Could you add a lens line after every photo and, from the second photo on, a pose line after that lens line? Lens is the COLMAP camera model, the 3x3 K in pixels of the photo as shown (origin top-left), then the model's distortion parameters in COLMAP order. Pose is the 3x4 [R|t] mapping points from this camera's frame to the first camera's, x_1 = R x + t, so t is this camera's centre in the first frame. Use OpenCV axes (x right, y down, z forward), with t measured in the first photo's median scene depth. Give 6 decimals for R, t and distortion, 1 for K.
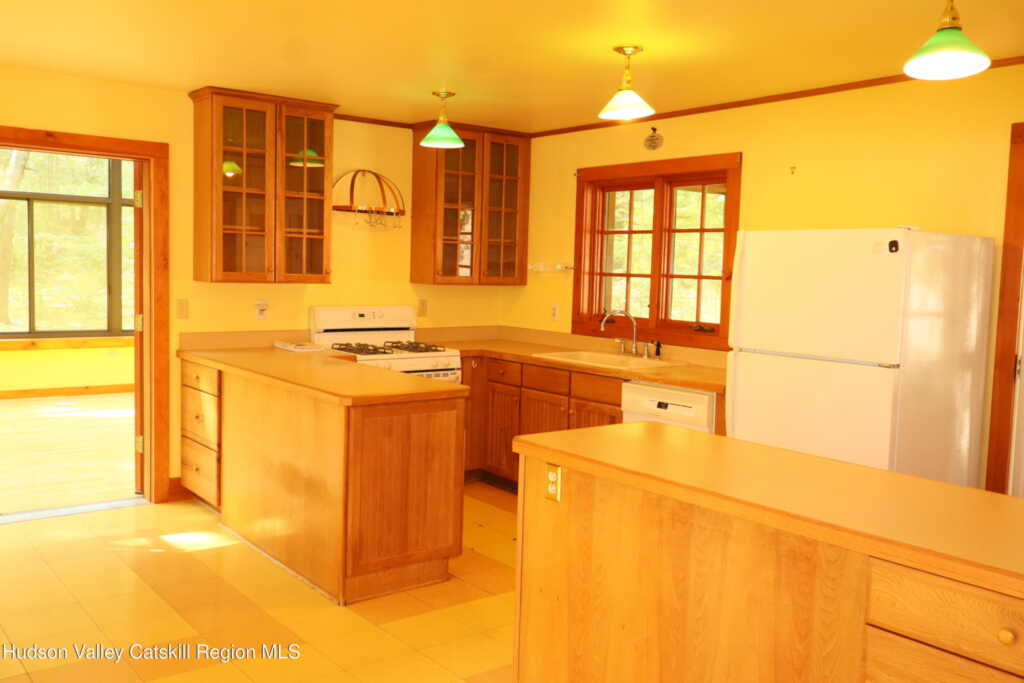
lens RADIAL K [[907.0, 0, 515.5], [0, 907.0, 342.1], [0, 0, 1]] dist [0.010290, 0.006722]
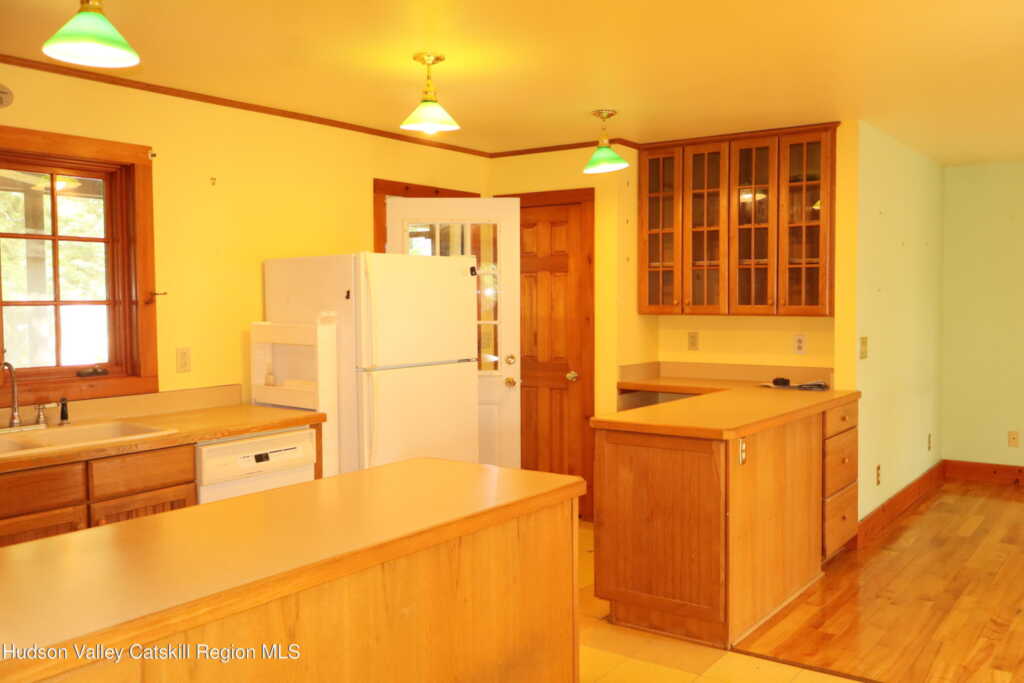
lens RADIAL K [[907.0, 0, 515.5], [0, 907.0, 338.9], [0, 0, 1]] dist [0.010290, 0.006722]
pose [[0.268721, 0.017716, -0.963055, 0.635064], [-0.064068, 0.997945, 0.000481, -0.023220], [0.961085, 0.061571, 0.269304, 0.484227]]
